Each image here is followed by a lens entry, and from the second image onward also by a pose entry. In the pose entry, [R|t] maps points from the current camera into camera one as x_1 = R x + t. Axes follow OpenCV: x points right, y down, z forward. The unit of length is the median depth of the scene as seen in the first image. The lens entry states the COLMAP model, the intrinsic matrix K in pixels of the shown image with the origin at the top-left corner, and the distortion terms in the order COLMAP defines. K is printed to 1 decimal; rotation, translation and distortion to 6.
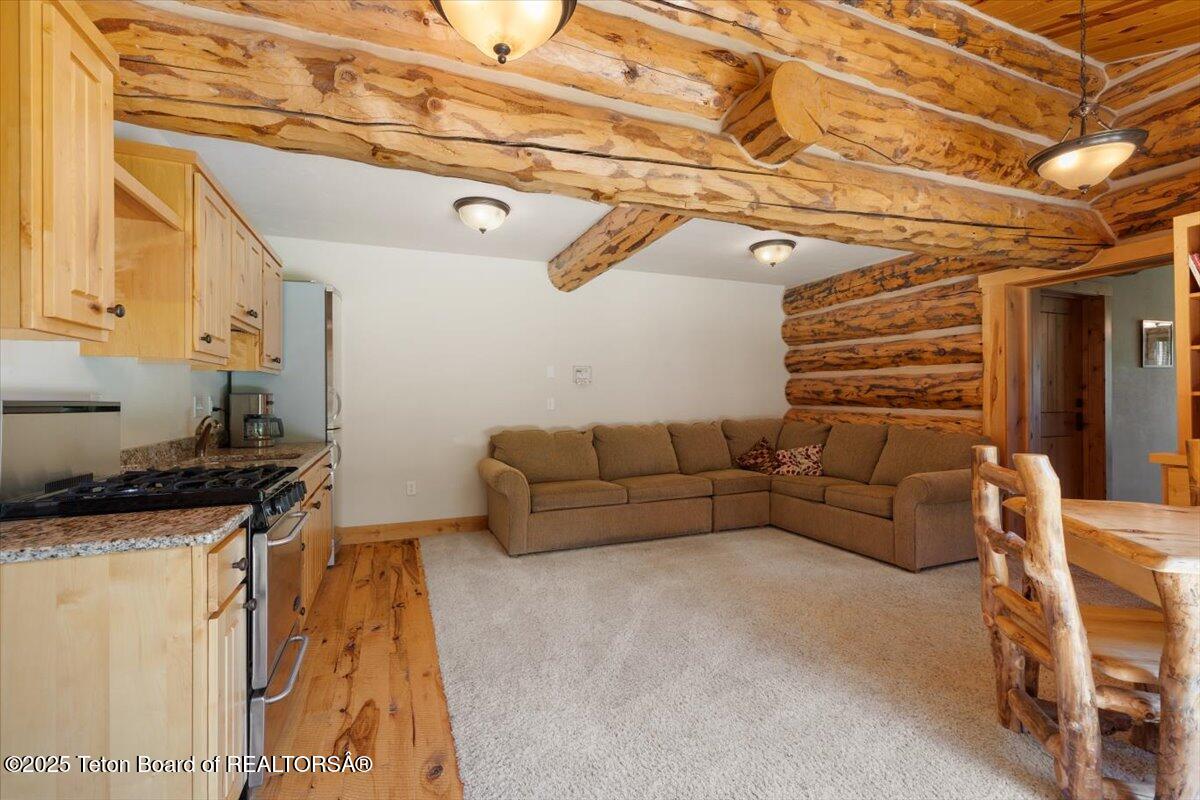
lens RADIAL K [[515.2, 0, 600.0], [0, 515.2, 396.4], [0, 0, 1]] dist [0.000208, 0.000021]
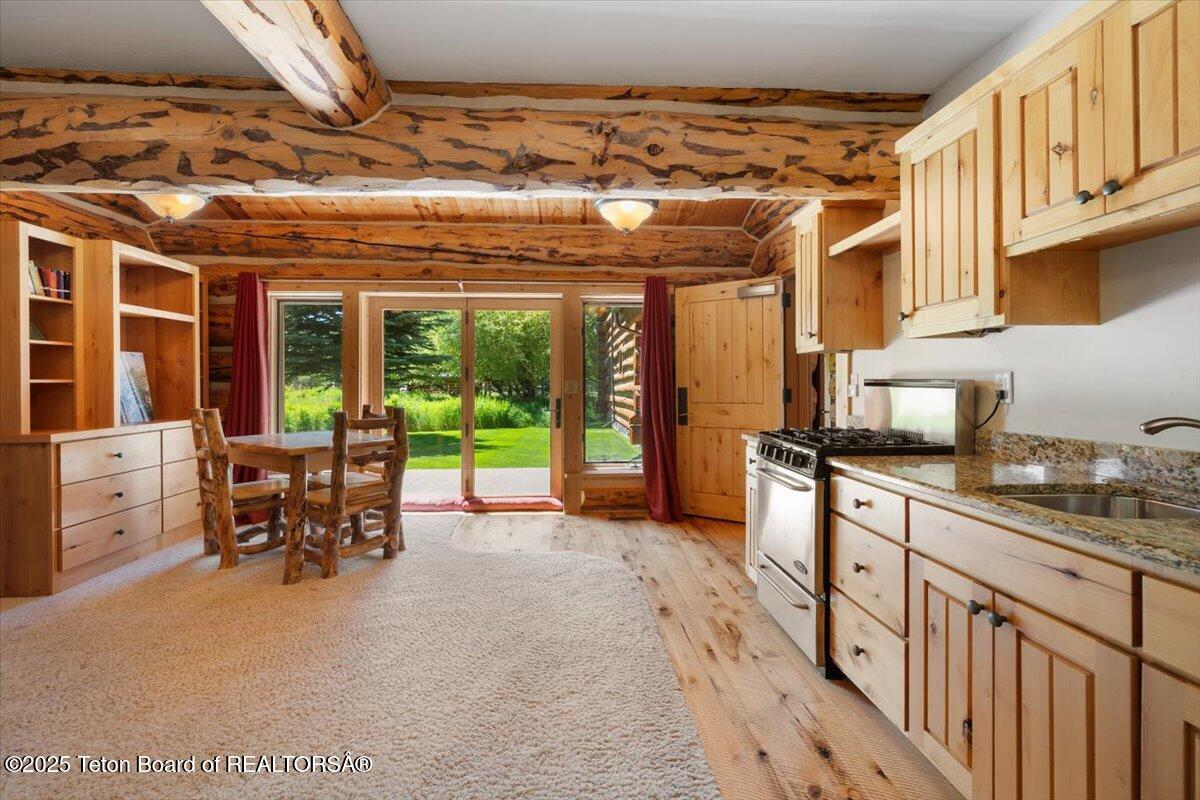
lens RADIAL K [[515.2, 0, 598.9], [0, 515.2, 388.8], [0, 0, 1]] dist [0.000208, 0.000021]
pose [[-0.951768, 0.004717, 0.306782, -0.447412], [0.006827, 0.999960, 0.005804, 0.012834], [-0.306742, 0.007618, -0.951762, 1.863065]]
